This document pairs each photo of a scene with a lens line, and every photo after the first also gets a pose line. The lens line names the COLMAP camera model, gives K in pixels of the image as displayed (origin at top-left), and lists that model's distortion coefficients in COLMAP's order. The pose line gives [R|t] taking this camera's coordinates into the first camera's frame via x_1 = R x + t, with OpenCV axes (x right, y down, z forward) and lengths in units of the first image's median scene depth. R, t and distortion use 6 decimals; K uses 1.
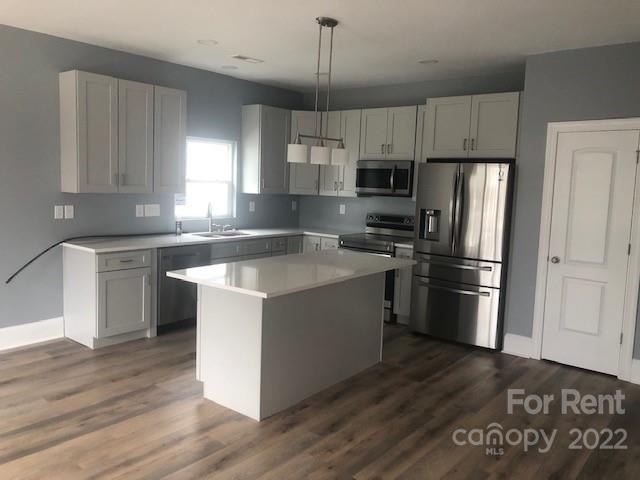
lens RADIAL K [[530.9, 0, 321.7], [0, 530.9, 231.3], [0, 0, 1]] dist [0.003322, 0.008766]
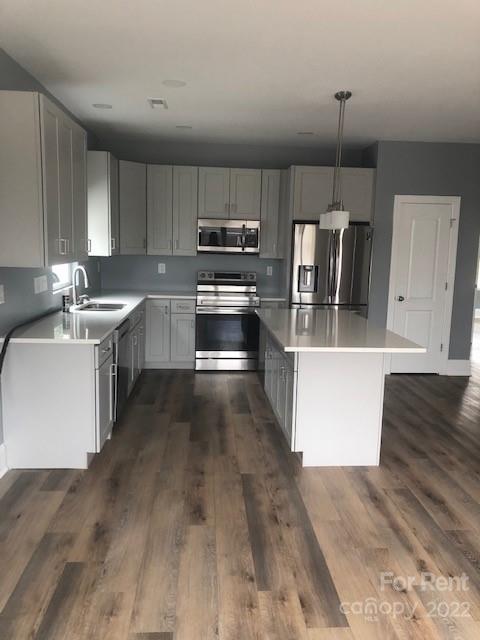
lens RADIAL K [[530.9, 0, 240.0], [0, 530.9, 320.0], [0, 0, 1]] dist [0.003322, 0.008766]
pose [[0.729377, -0.118973, 0.673688, -0.774038], [0.066492, 0.992428, 0.103274, -0.058782], [-0.680873, -0.030531, 0.731765, 0.290540]]
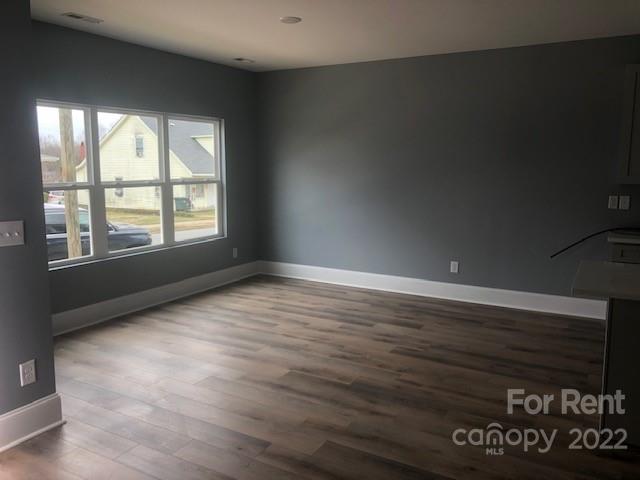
lens RADIAL K [[530.9, 0, 321.7], [0, 530.9, 231.3], [0, 0, 1]] dist [0.003322, 0.008766]
pose [[0.162219, 0.099399, -0.981736, 0.489307], [-0.092976, 0.992027, 0.085078, -0.016026], [0.982365, 0.077477, 0.170167, 0.265679]]
